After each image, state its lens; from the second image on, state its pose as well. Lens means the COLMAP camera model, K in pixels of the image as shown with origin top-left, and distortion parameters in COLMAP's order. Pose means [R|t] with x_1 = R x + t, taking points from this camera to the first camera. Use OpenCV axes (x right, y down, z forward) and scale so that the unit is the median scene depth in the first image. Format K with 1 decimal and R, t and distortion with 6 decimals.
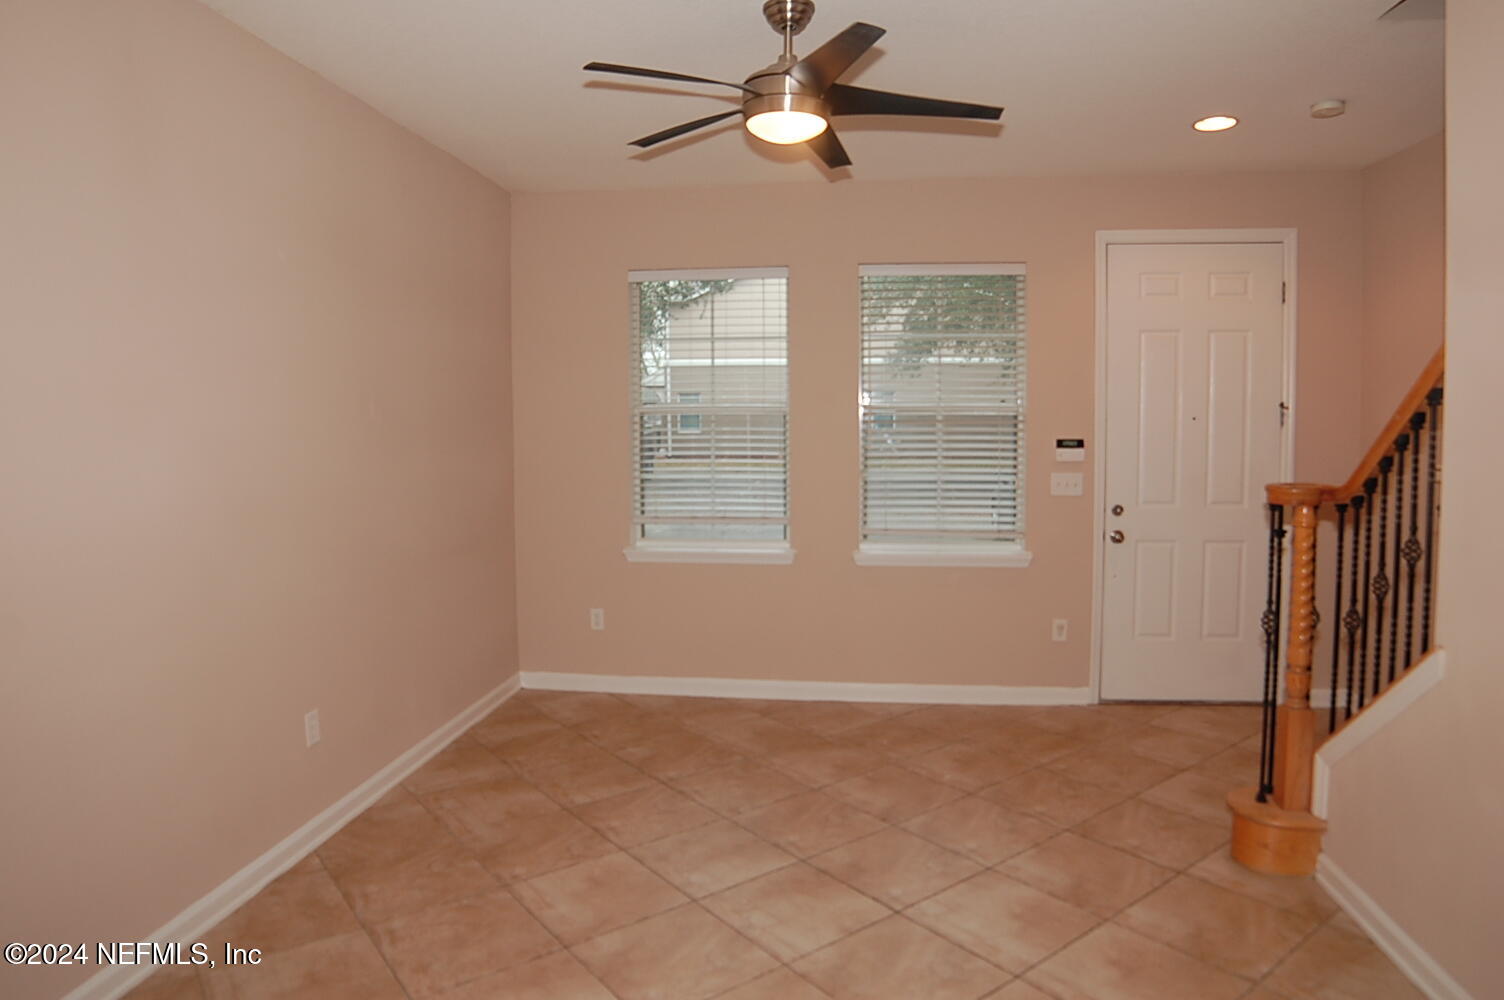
lens RADIAL K [[935.2, 0, 751.4], [0, 935.2, 497.6], [0, 0, 1]] dist [-0.034007, 0.002219]
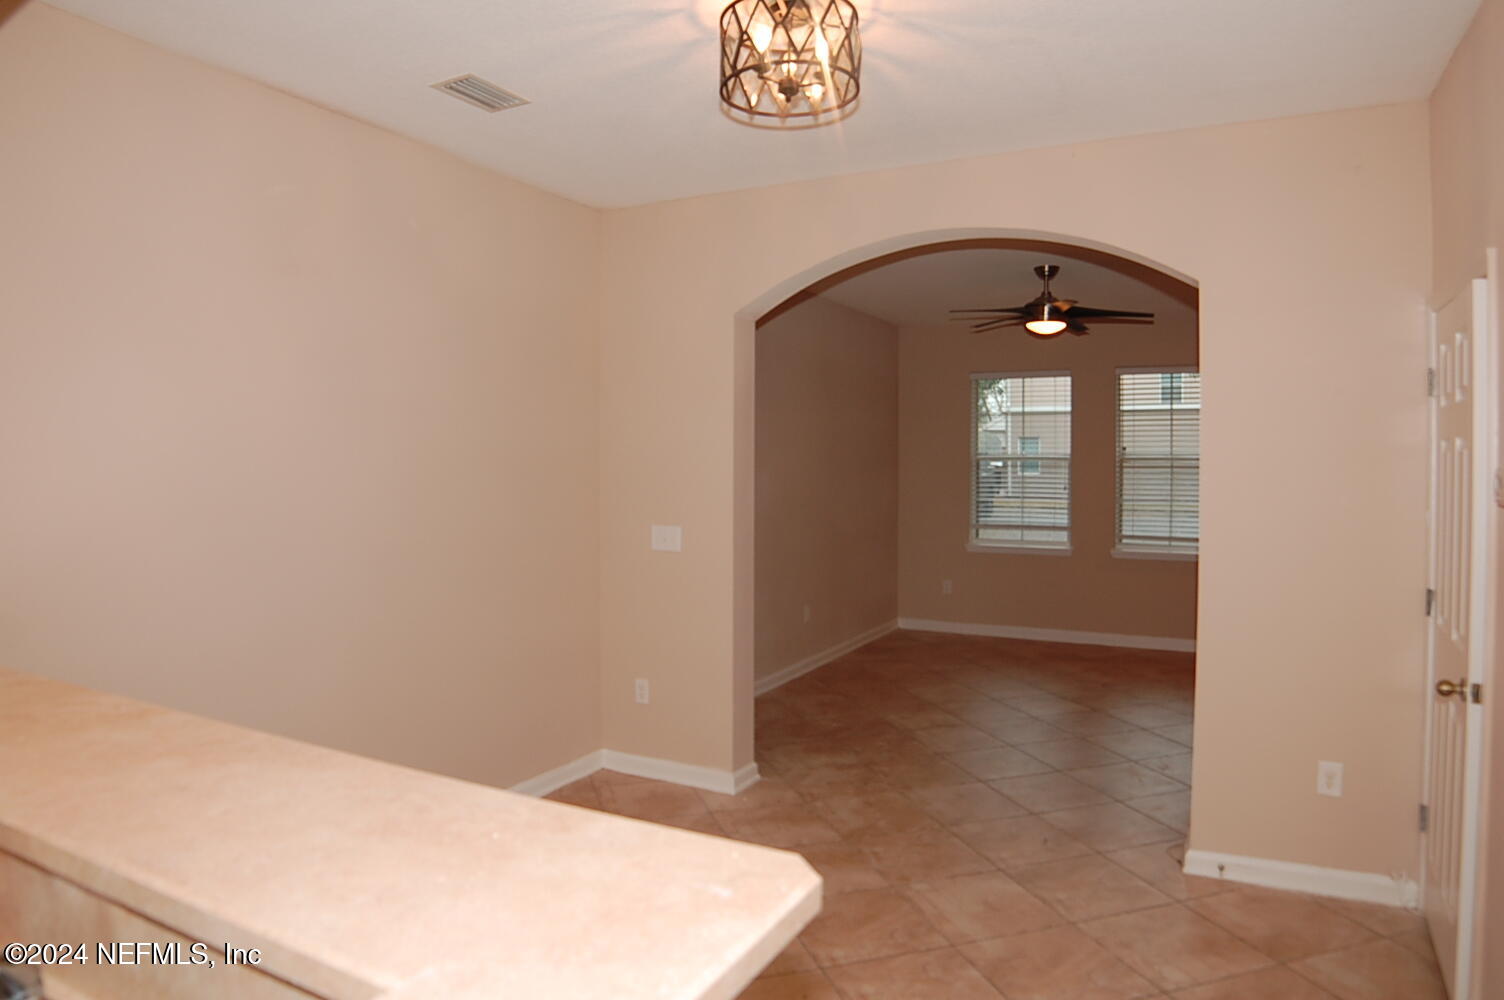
lens RADIAL K [[935.2, 0, 748.6], [0, 935.2, 494.5], [0, 0, 1]] dist [-0.034007, 0.002219]
pose [[0.934326, 0.011302, -0.356241, 0.091356], [-0.028367, 0.998685, -0.042714, 0.048246], [0.355289, 0.050014, 0.933417, -0.647824]]
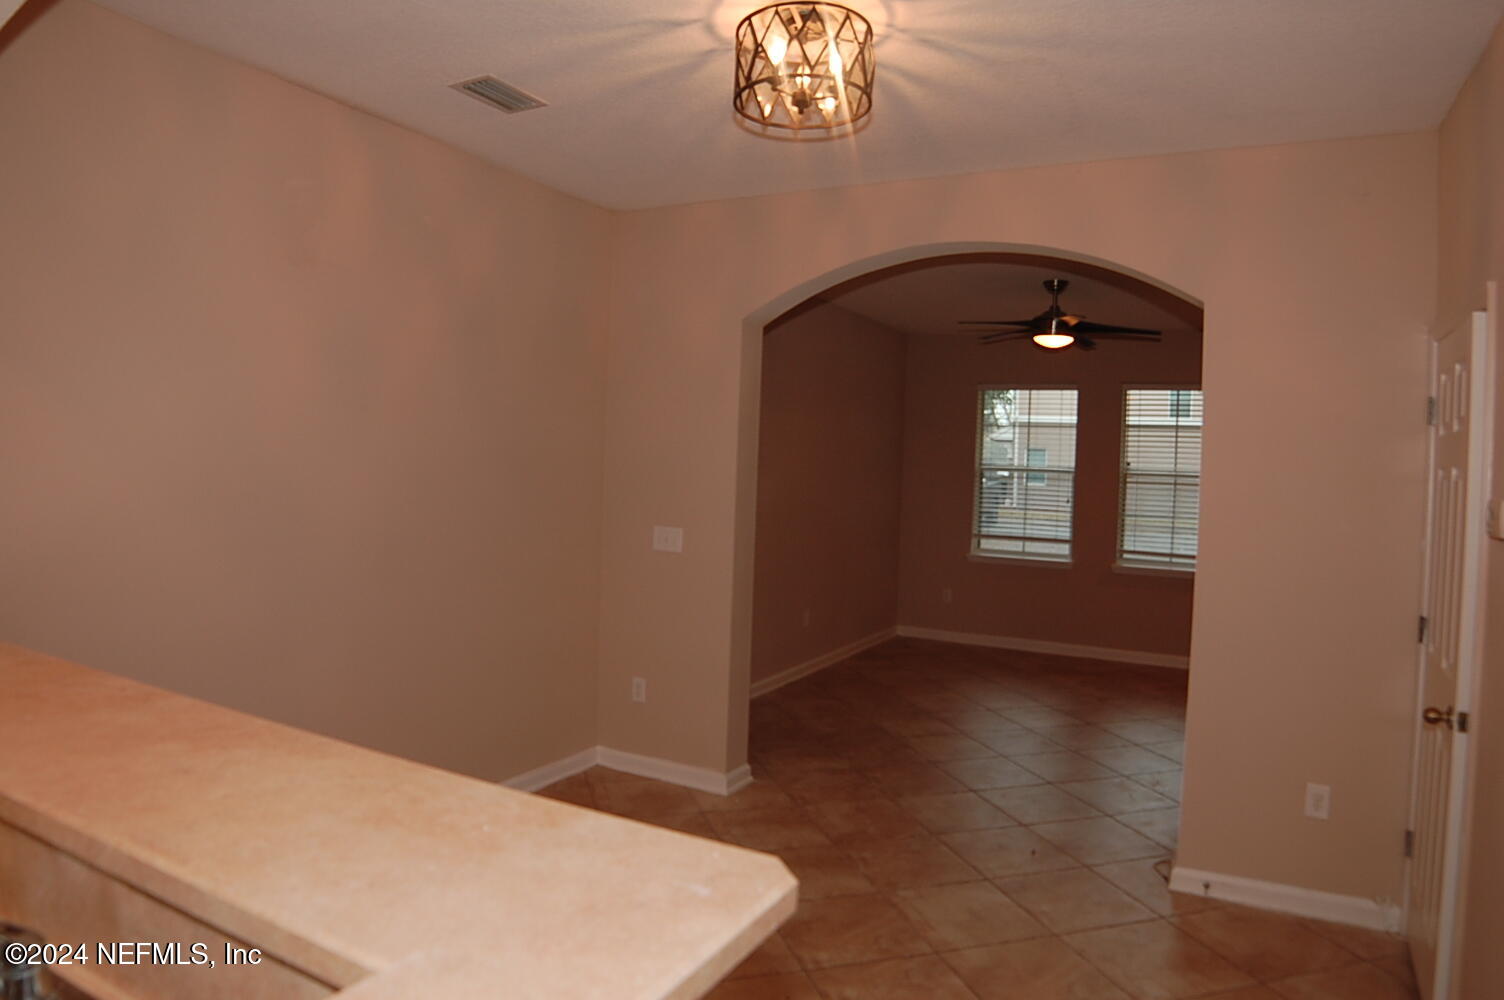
lens RADIAL K [[935.2, 0, 747.3], [0, 935.2, 495.5], [0, 0, 1]] dist [-0.034007, 0.002219]
pose [[0.930952, 0.042718, -0.362635, 0.096072], [-0.062314, 0.997151, -0.042509, 0.045957], [0.359785, 0.062171, 0.930961, -0.653049]]
